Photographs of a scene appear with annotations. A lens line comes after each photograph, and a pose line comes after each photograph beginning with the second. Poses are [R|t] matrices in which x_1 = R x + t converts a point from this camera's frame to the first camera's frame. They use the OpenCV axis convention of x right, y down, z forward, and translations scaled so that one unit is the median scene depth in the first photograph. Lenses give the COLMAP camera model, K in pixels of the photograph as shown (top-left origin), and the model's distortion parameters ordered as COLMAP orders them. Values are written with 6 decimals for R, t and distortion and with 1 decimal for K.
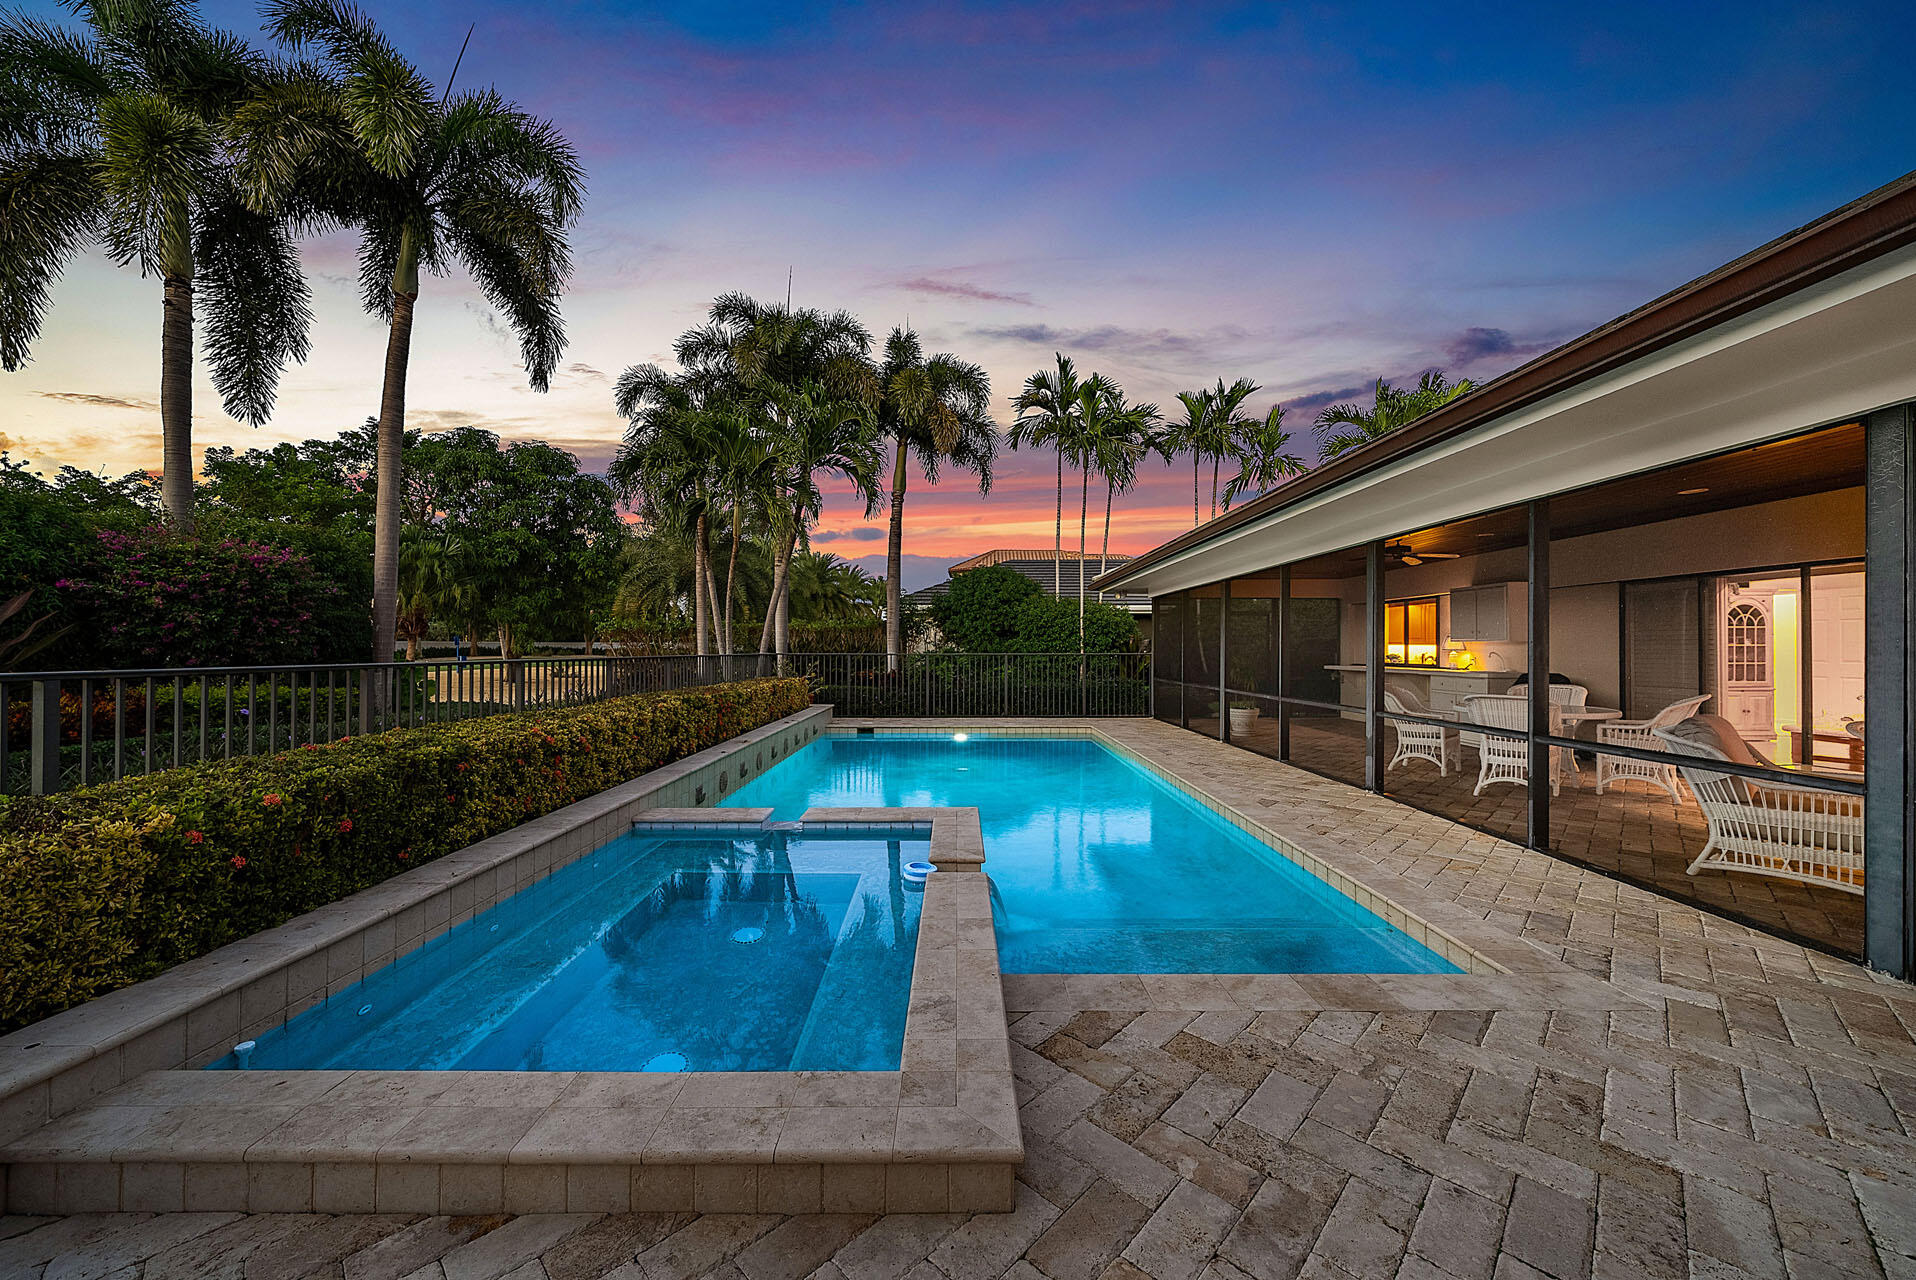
lens RADIAL K [[702.6, 0, 958.0], [0, 702.6, 640.0], [0, 0, 1]] dist [-0.001614, -0.000036]
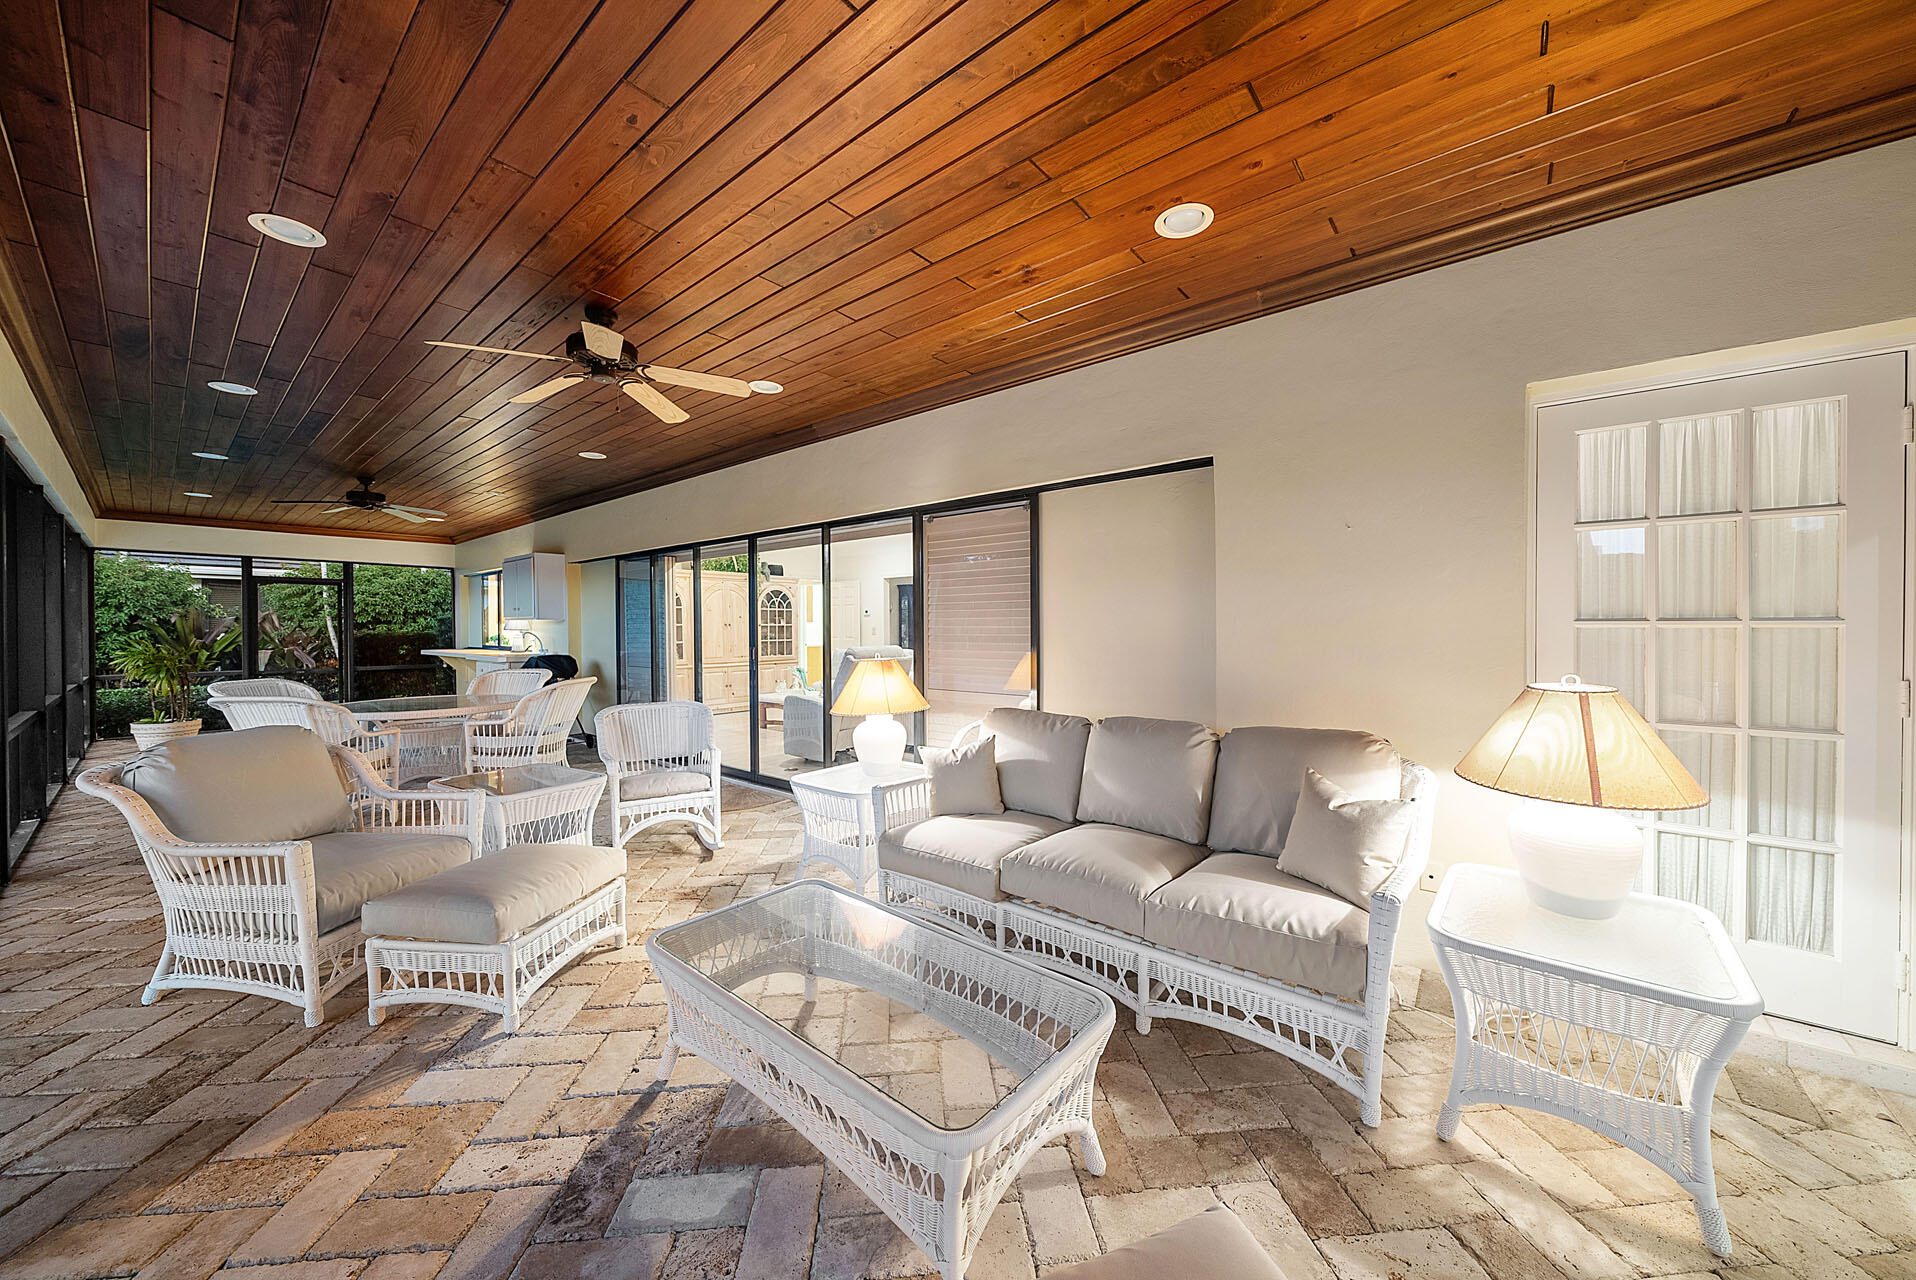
lens RADIAL K [[674.4, 0, 958.0], [0, 674.4, 640.0], [0, 0, 1]] dist [0.000396, 0.000087]
pose [[0.639916, -0.016039, 0.768277, 0.339608], [-0.005613, 0.999658, 0.025545, 0.001259], [-0.768424, -0.020659, 0.639608, 0.046661]]
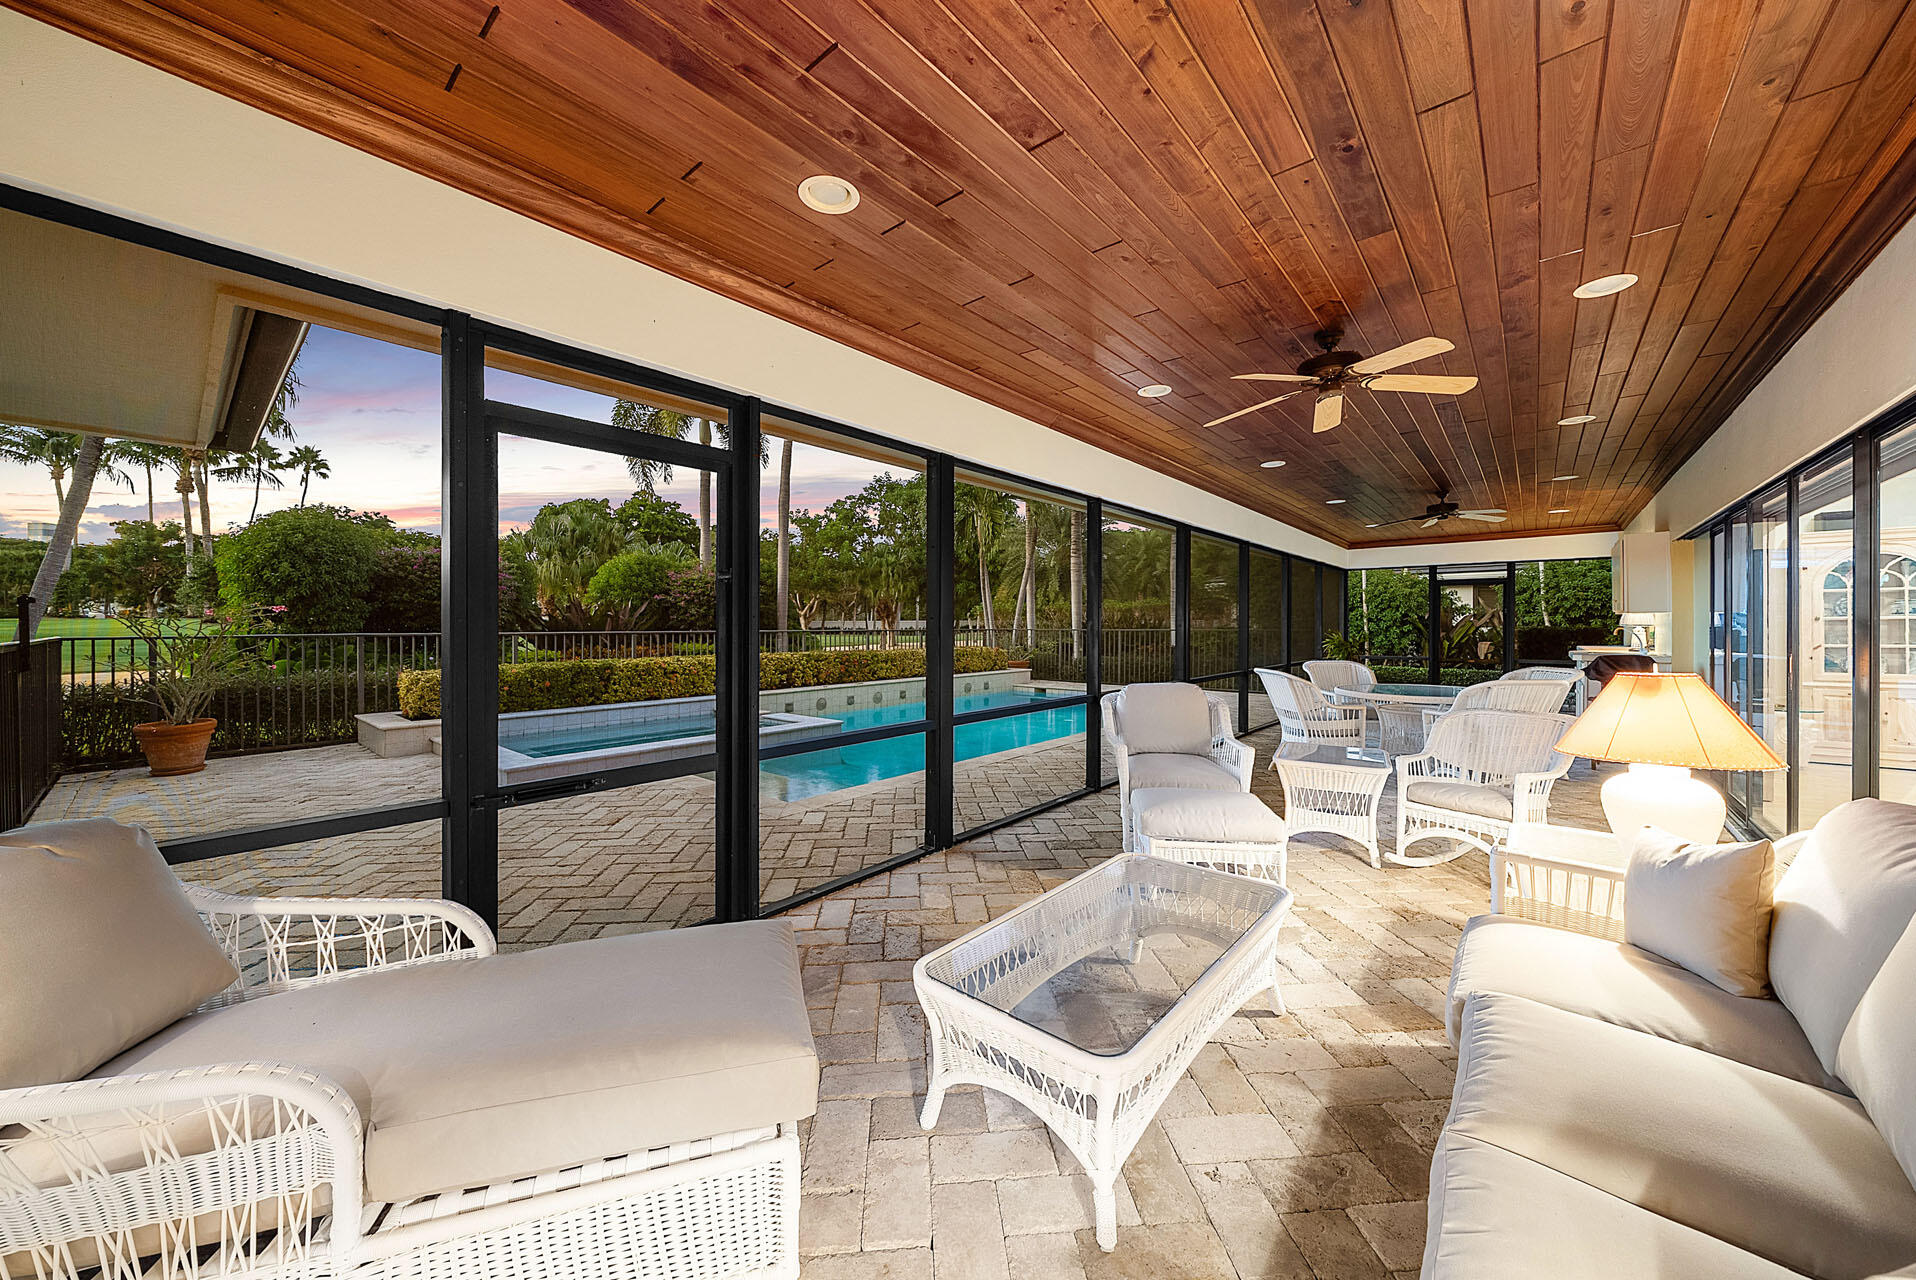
lens RADIAL K [[676.4, 0, 962.0], [0, 676.4, 627.5], [0, 0, 1]] dist [-0.001067, -0.000118]
pose [[0.758327, 0.000419, -0.651875, 0.567447], [0.009097, 0.999896, 0.011225, 0.001431], [0.651811, -0.014442, 0.758244, -0.007056]]
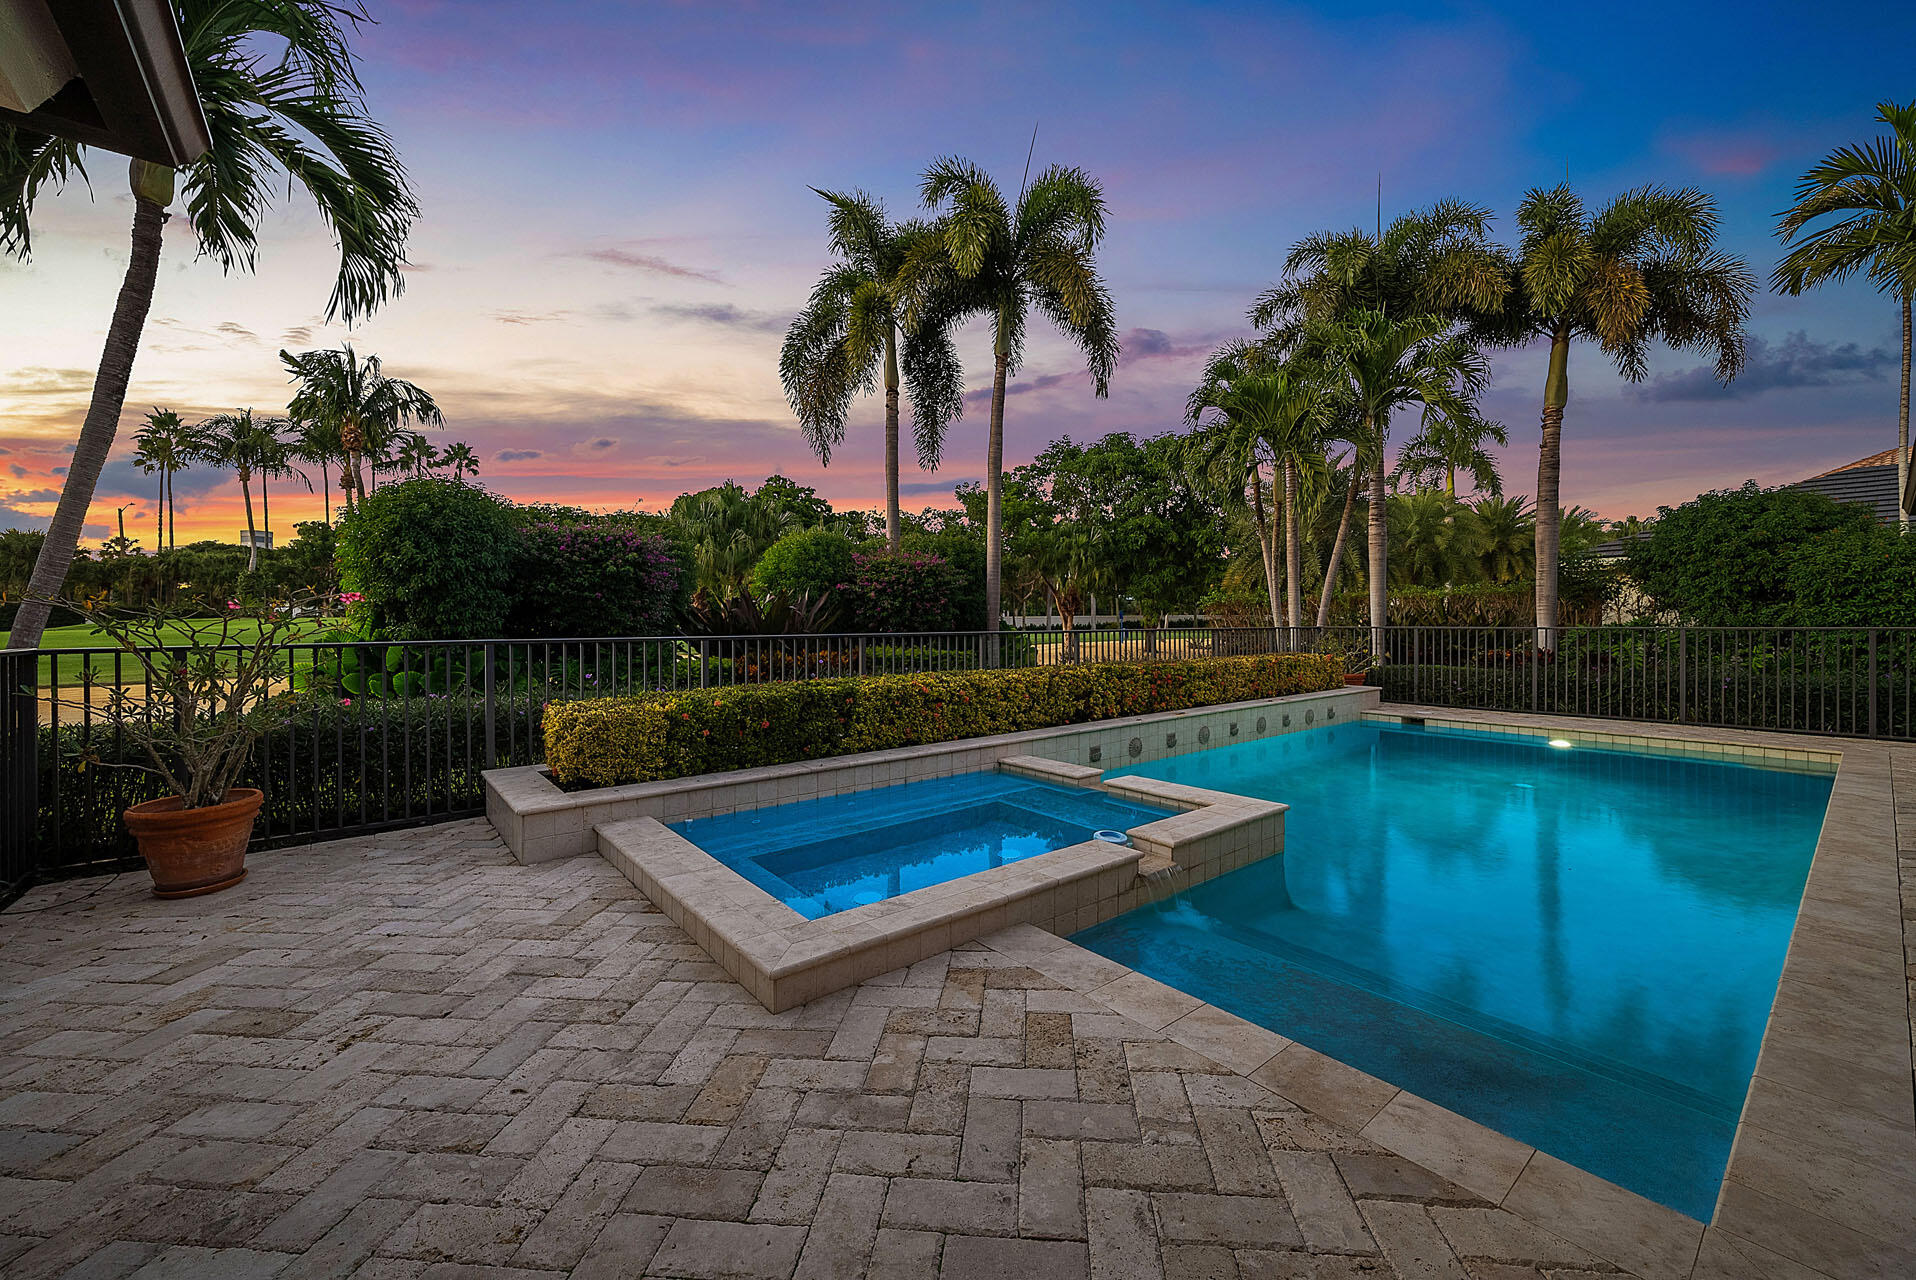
lens RADIAL K [[741.9, 0, 964.7], [0, 741.9, 623.0], [0, 0, 1]] dist [-0.000526, -0.000179]
pose [[0.631480, -0.002673, -0.775387, 0.218870], [0.014393, 0.999862, 0.008275, -0.000253], [0.775258, -0.016385, 0.631432, 0.050657]]
